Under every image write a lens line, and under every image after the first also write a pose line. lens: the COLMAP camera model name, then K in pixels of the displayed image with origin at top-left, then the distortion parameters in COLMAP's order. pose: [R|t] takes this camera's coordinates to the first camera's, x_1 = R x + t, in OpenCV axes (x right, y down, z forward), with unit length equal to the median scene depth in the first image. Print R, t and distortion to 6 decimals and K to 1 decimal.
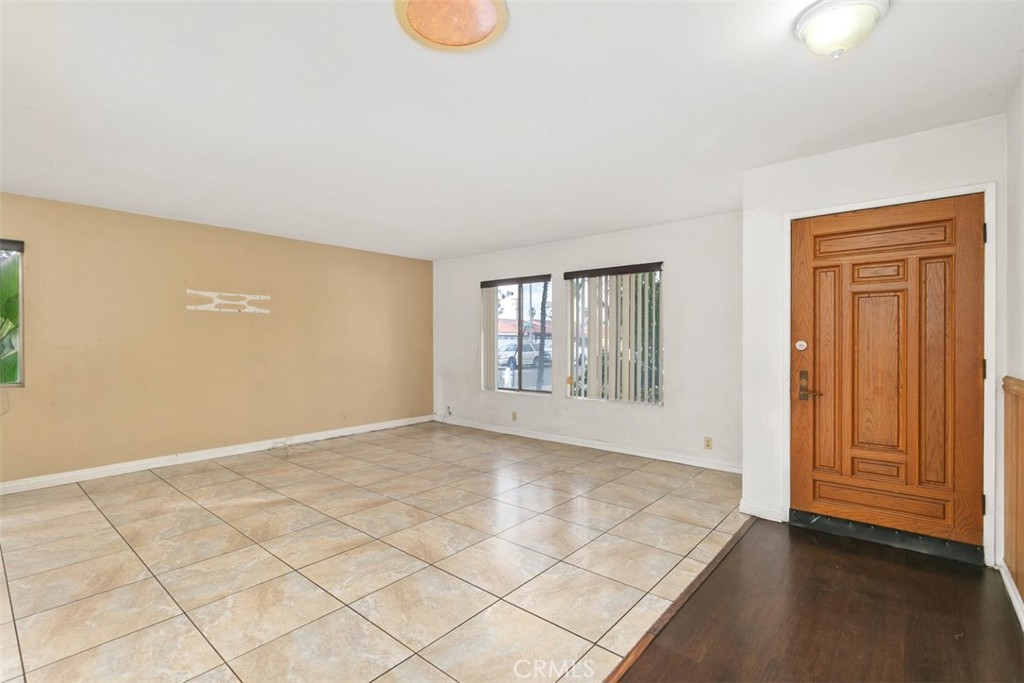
lens RADIAL K [[463.5, 0, 505.4], [0, 463.5, 344.2], [0, 0, 1]] dist [0.001922, -0.000650]
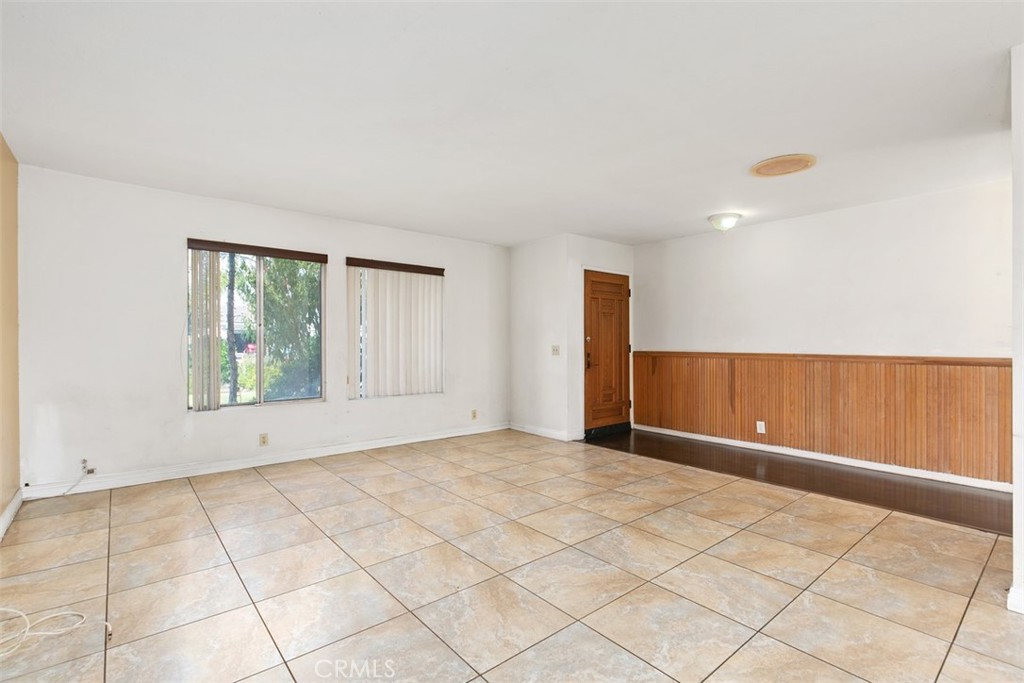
lens RADIAL K [[472.9, 0, 501.5], [0, 472.9, 342.0], [0, 0, 1]] dist [0.002704, 0.000232]
pose [[0.178846, -0.000452, 0.983877, -0.979943], [0.005172, 0.999987, -0.000480, 0.010321], [-0.983863, 0.005175, 0.178846, 0.778250]]
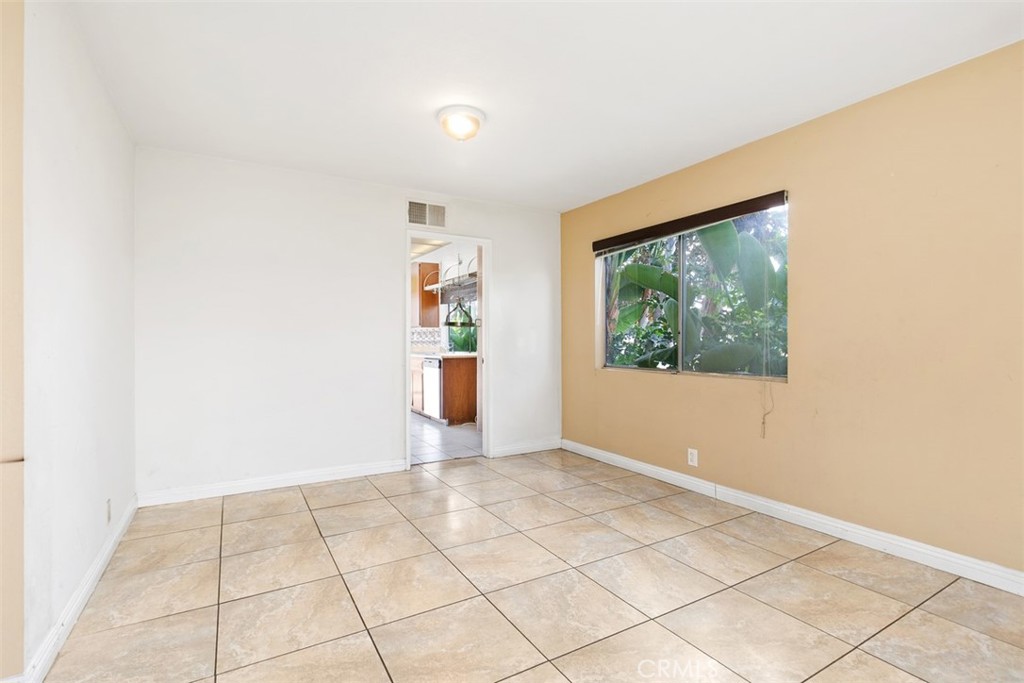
lens RADIAL K [[477.0, 0, 505.0], [0, 477.0, 339.0], [0, 0, 1]] dist [-0.002799, -0.000363]
pose [[-0.332656, 0.002273, -0.943045, -0.148930], [-0.002590, 0.999991, 0.003324, 0.018928], [0.943045, 0.003548, -0.332647, 0.795124]]
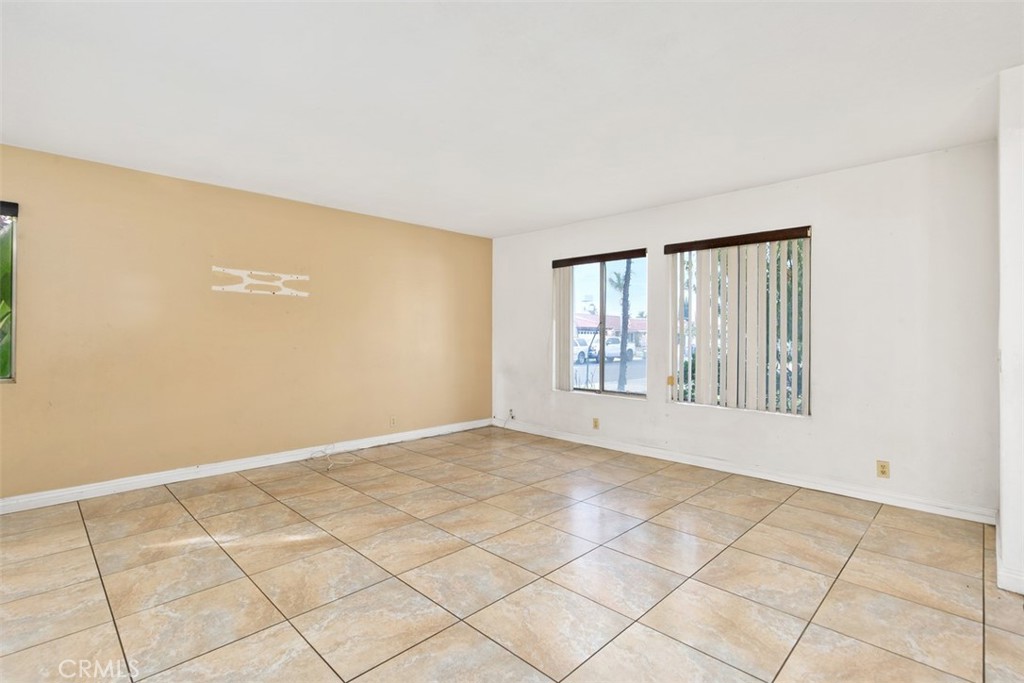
lens RADIAL K [[476.2, 0, 506.1], [0, 476.2, 333.0], [0, 0, 1]] dist [-0.001577, 0.000210]
pose [[0.997161, 0.003551, -0.075220, -0.116918], [-0.004561, 0.999902, -0.013259, 0.012080], [0.075166, 0.013564, 0.997079, 0.228076]]
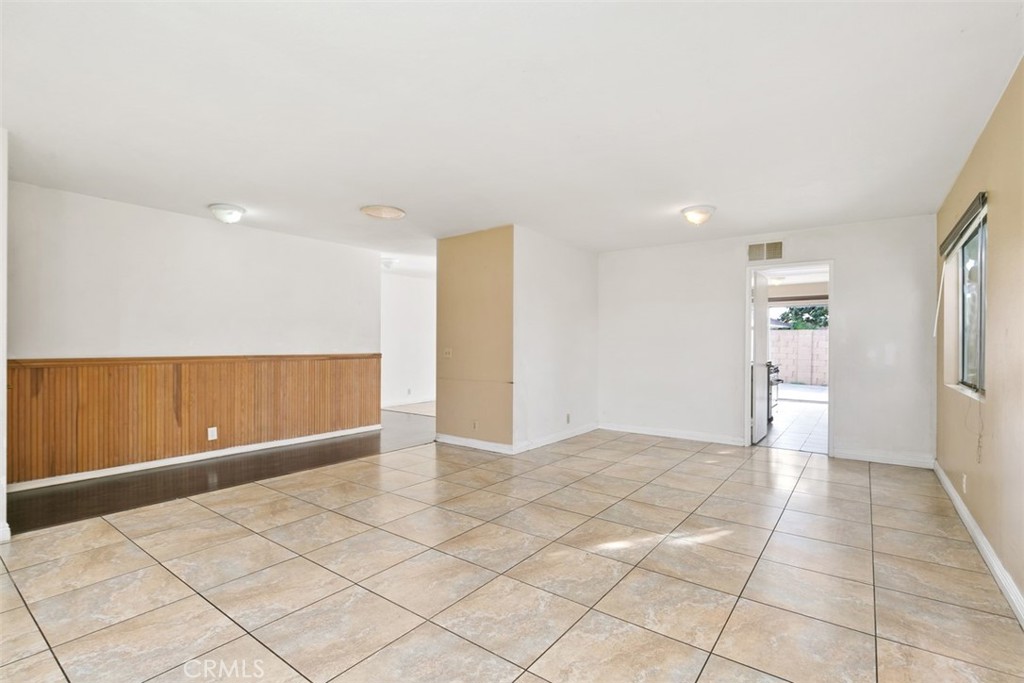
lens RADIAL K [[480.1, 0, 509.5], [0, 480.1, 345.1], [0, 0, 1]] dist [-0.002804, 0.000726]
pose [[-0.997945, -0.002805, -0.064017, -0.279654], [-0.003337, 0.999961, 0.008207, 0.003166], [0.063992, 0.008404, -0.997915, 1.597498]]
